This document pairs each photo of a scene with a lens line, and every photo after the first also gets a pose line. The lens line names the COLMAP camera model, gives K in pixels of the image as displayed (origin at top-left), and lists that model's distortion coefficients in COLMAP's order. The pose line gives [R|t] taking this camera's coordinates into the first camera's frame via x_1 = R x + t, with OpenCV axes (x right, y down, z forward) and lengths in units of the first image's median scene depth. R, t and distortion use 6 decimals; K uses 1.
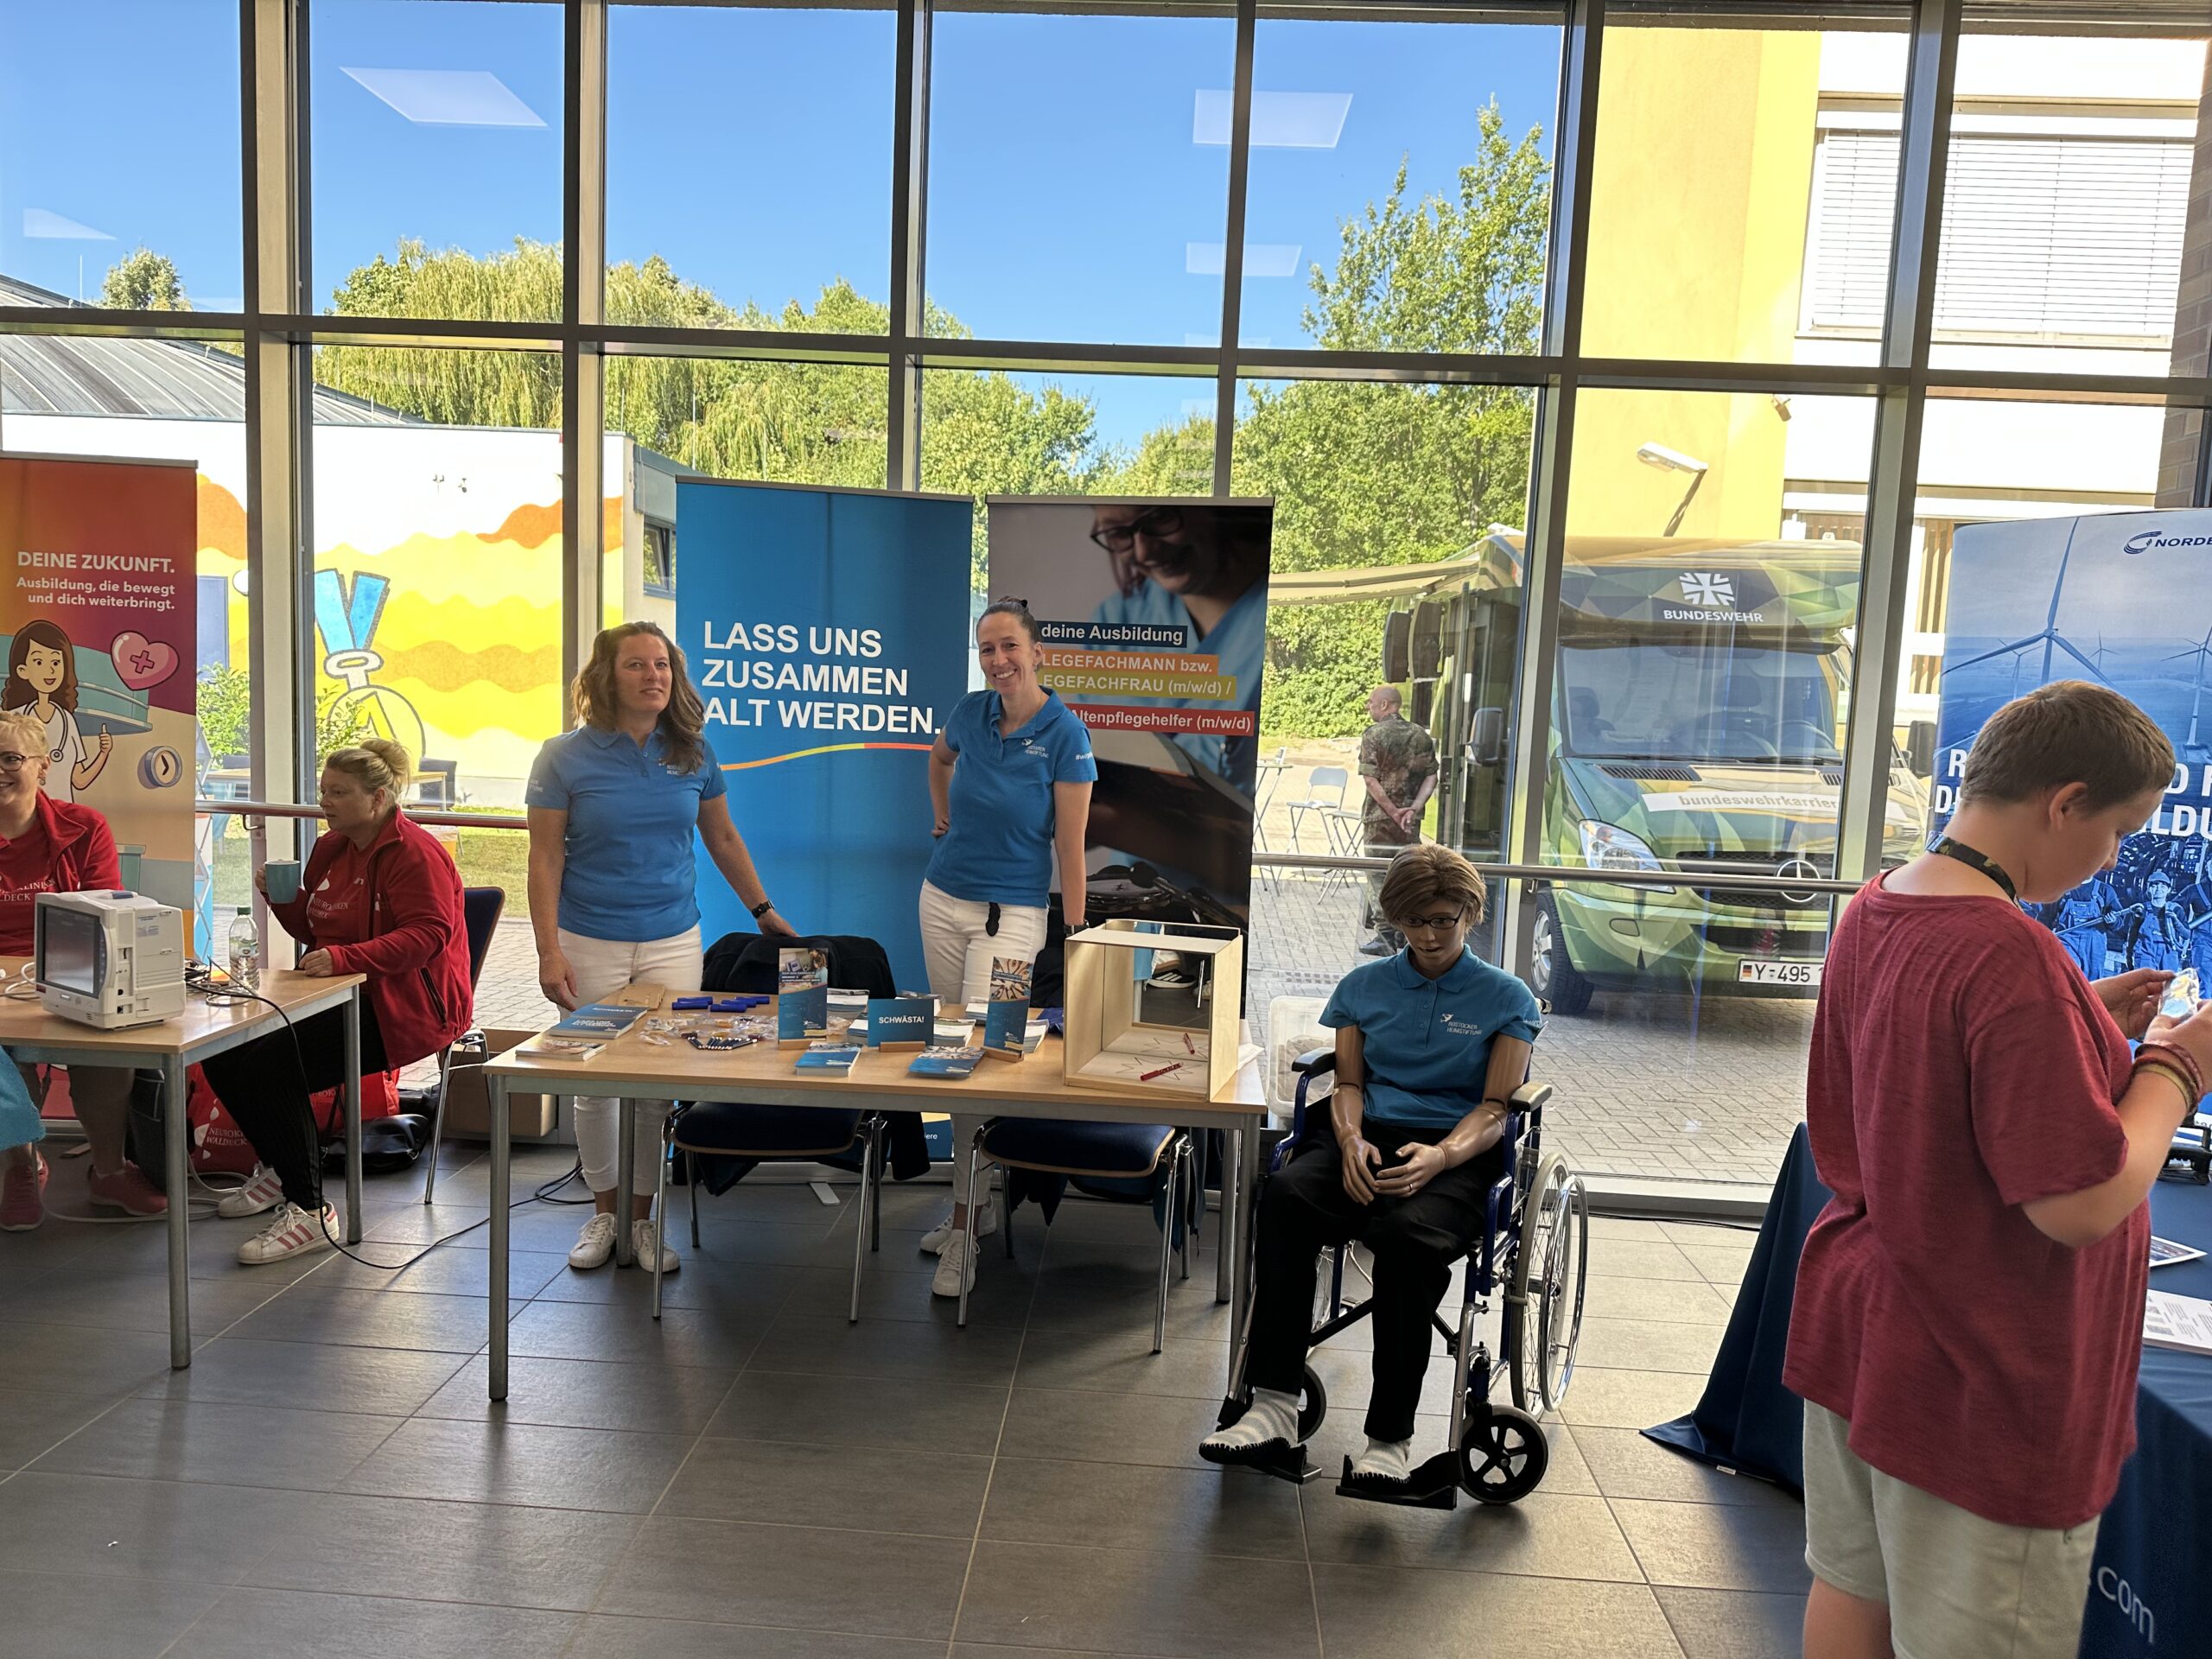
lens RADIAL K [[1578.7, 0, 1111.1], [0, 1578.7, 830.4], [0, 0, 1]] dist [0.053584, -0.047466]
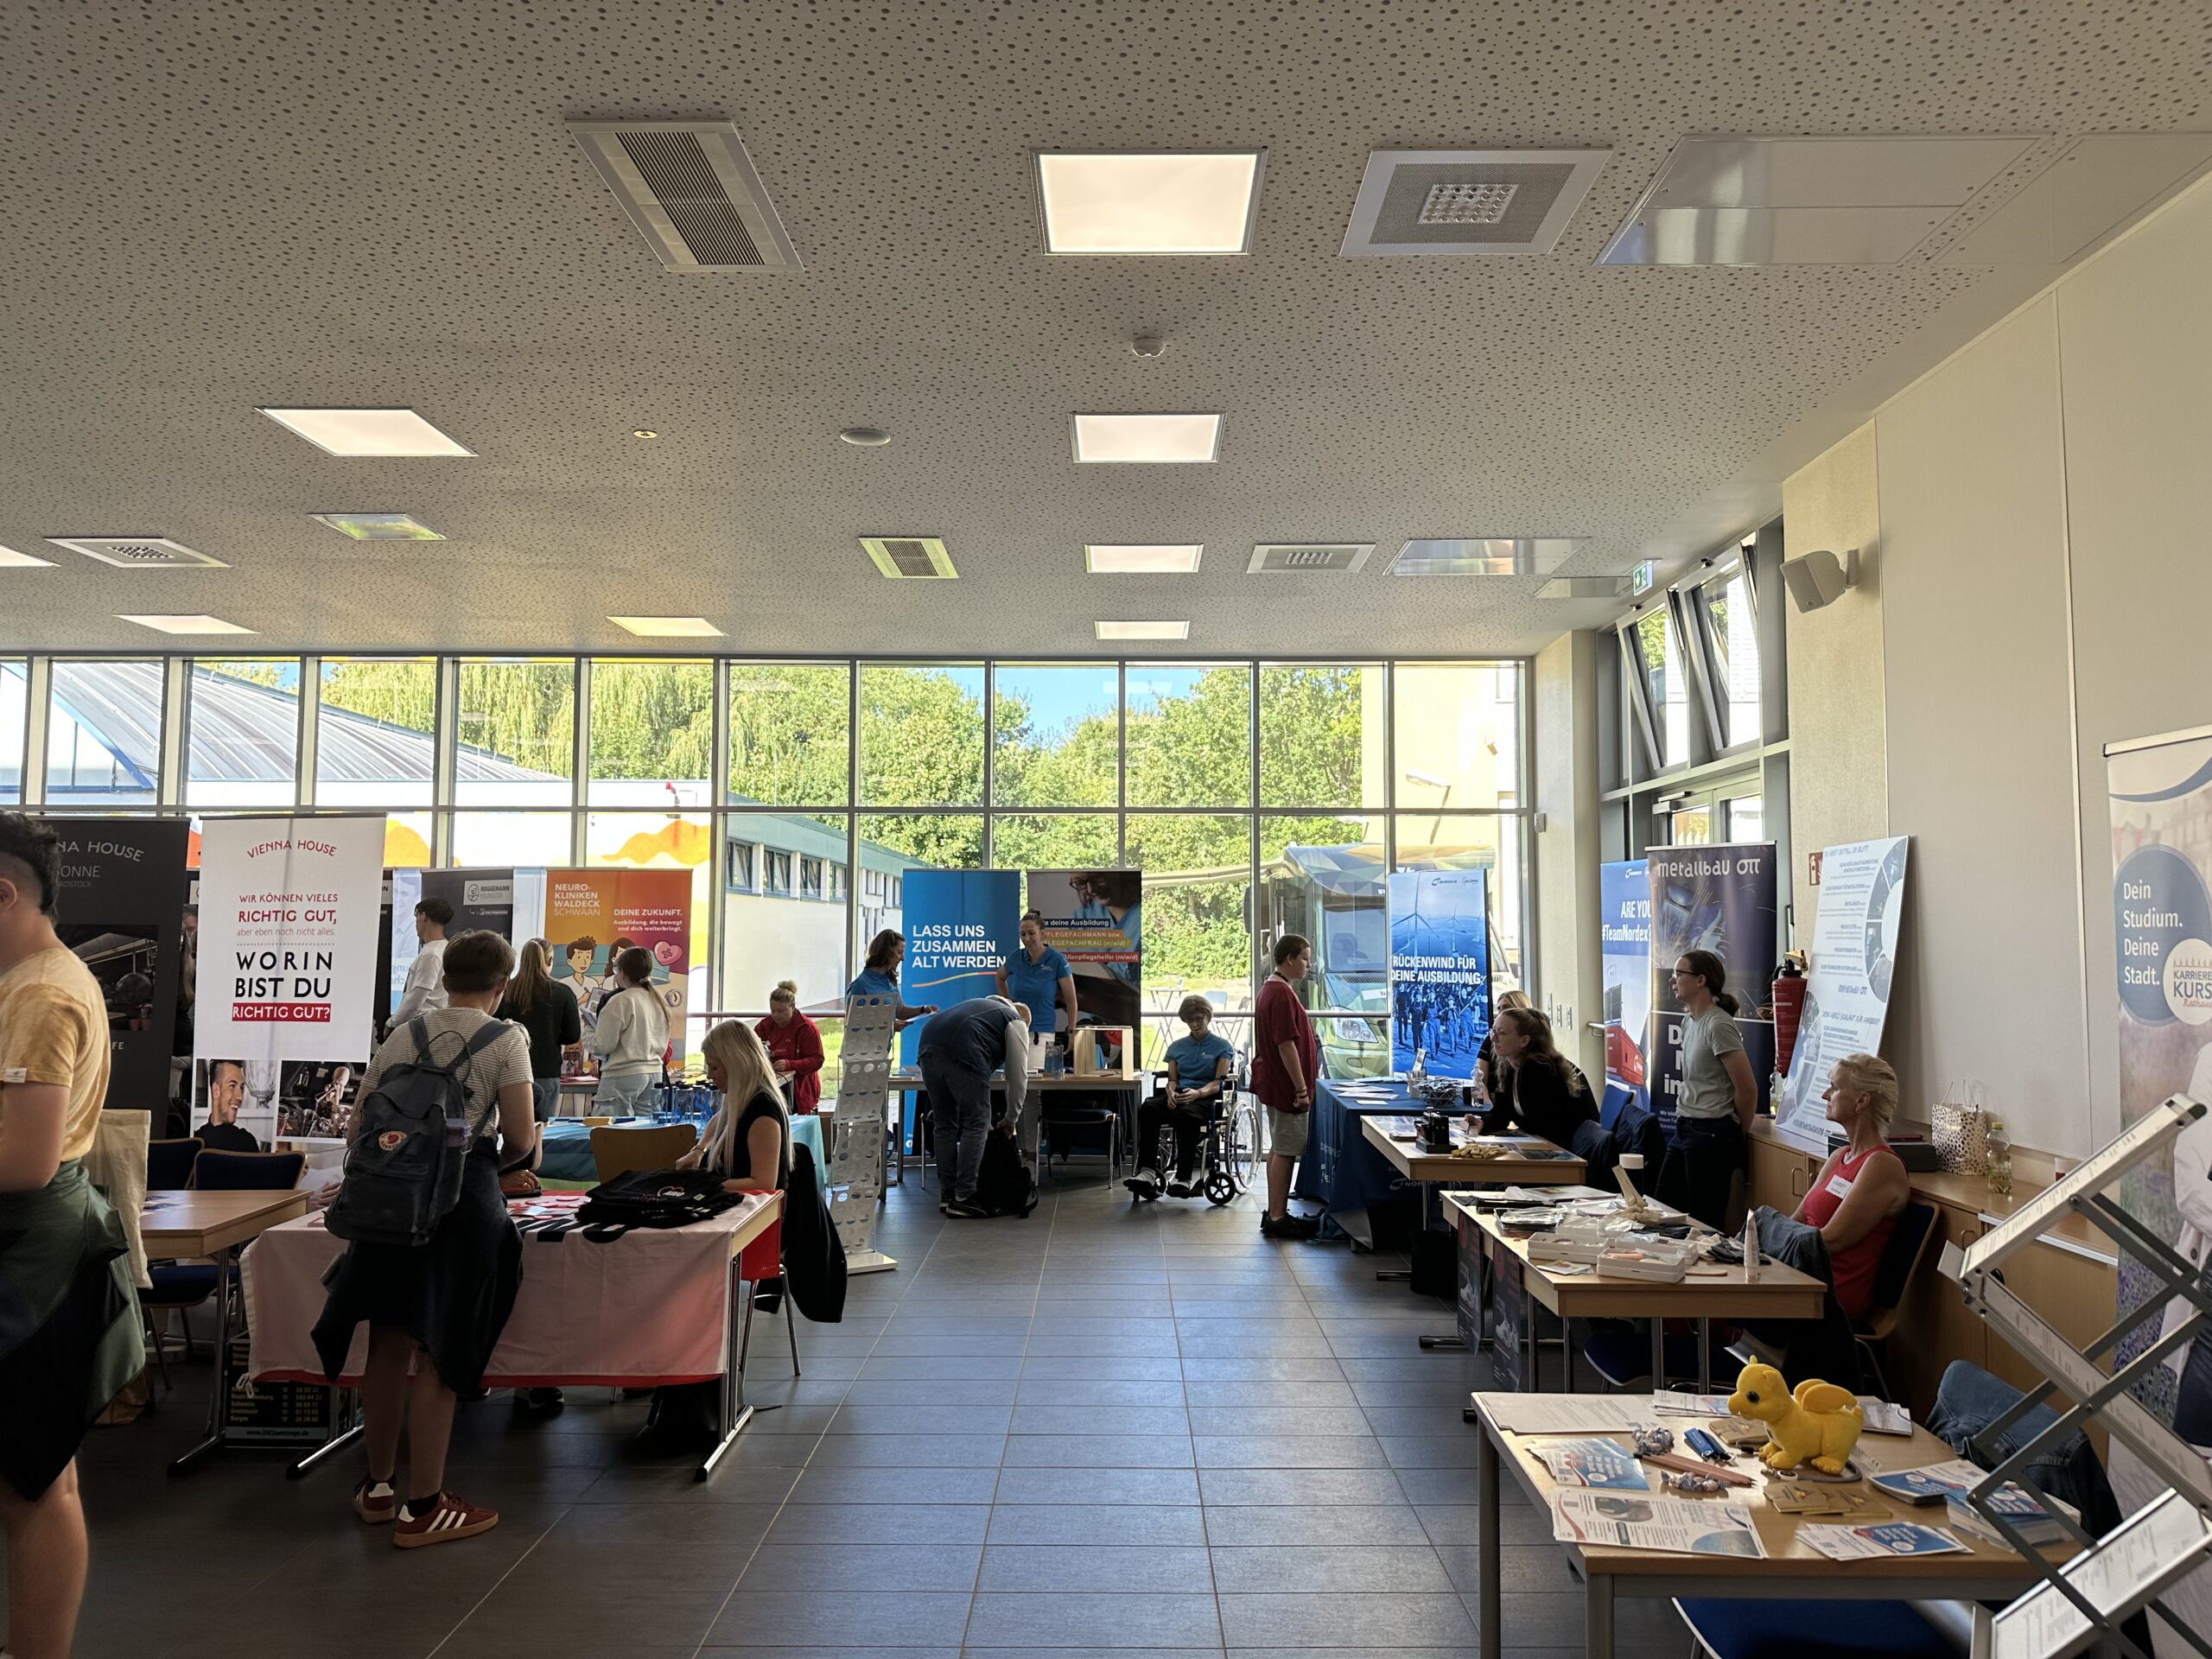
lens RADIAL K [[1578.7, 0, 1098.2], [0, 1578.7, 829.7], [0, 0, 1]] dist [0.053584, -0.047466]
pose [[0.998608, -0.039987, 0.034391, -0.047420], [0.044996, 0.986090, -0.160008, 0.122445], [-0.027515, 0.161333, 0.986516, -1.405541]]
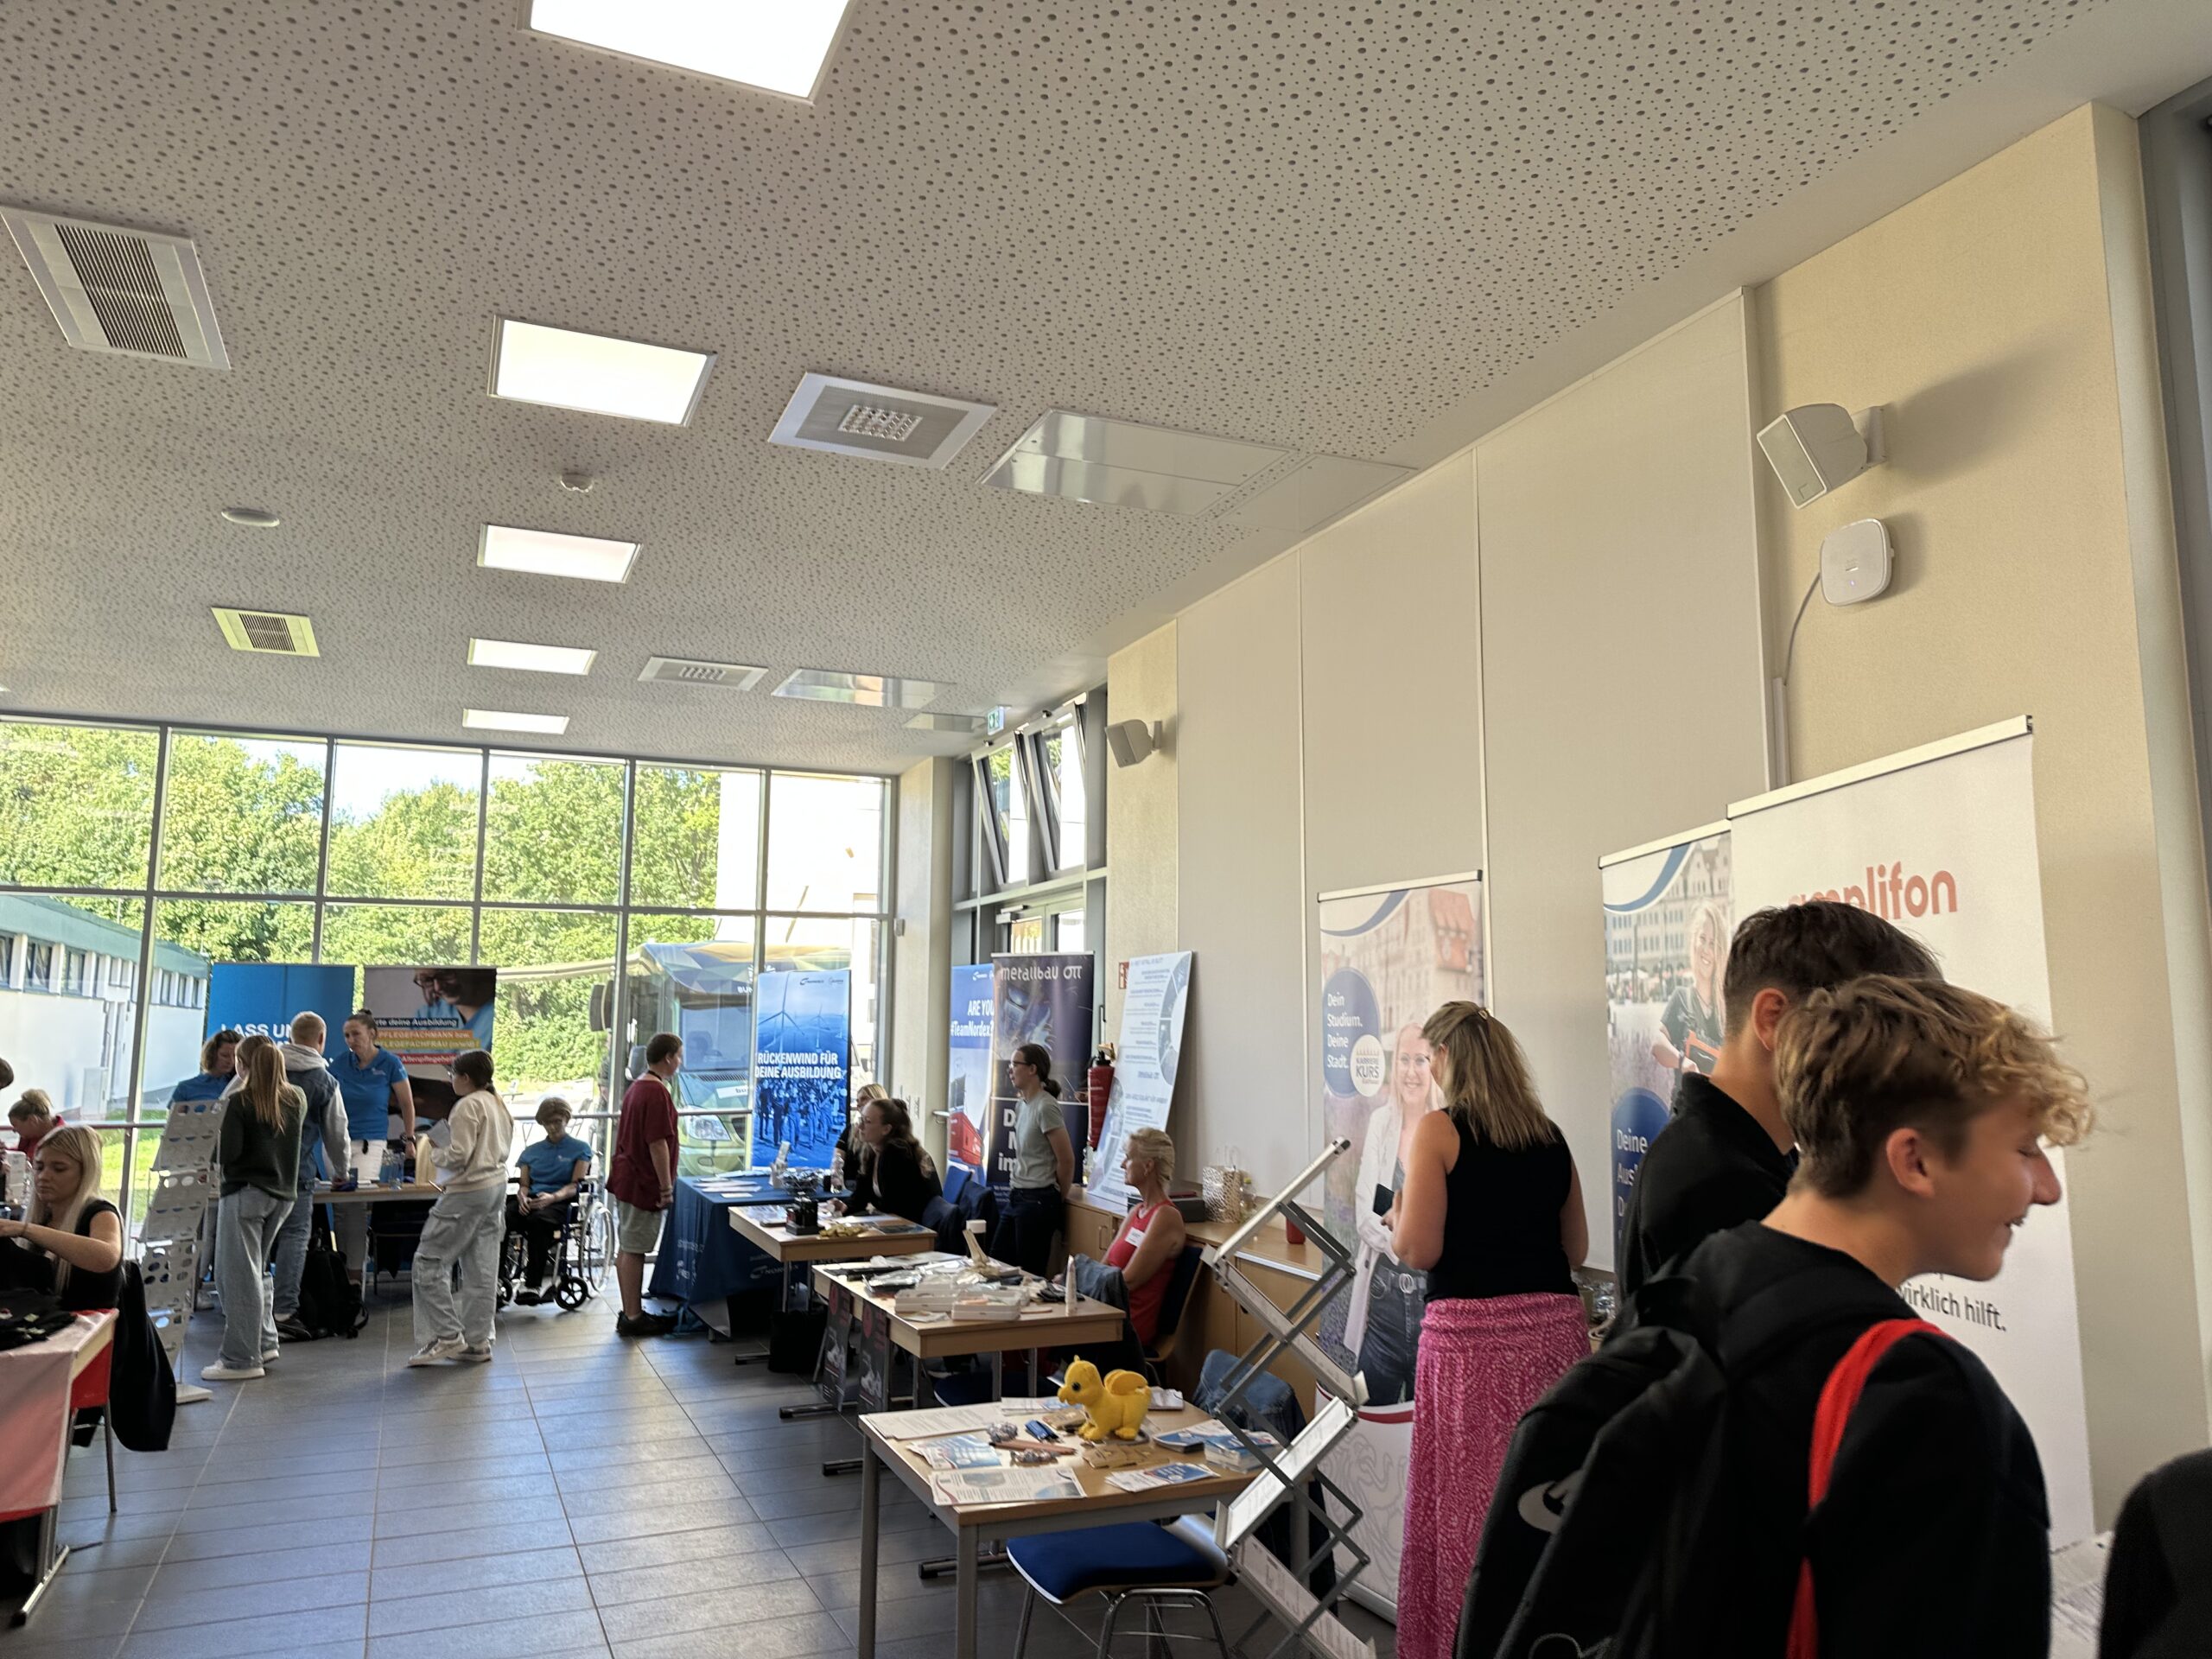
lens RADIAL K [[1578.7, 0, 1124.5], [0, 1578.7, 807.8], [0, 0, 1]] dist [0.053584, -0.047466]
pose [[0.895354, 0.020468, 0.444885, -0.120284], [0.079475, 0.975566, -0.204829, 0.130527], [-0.438208, 0.218752, 0.871850, -1.537850]]
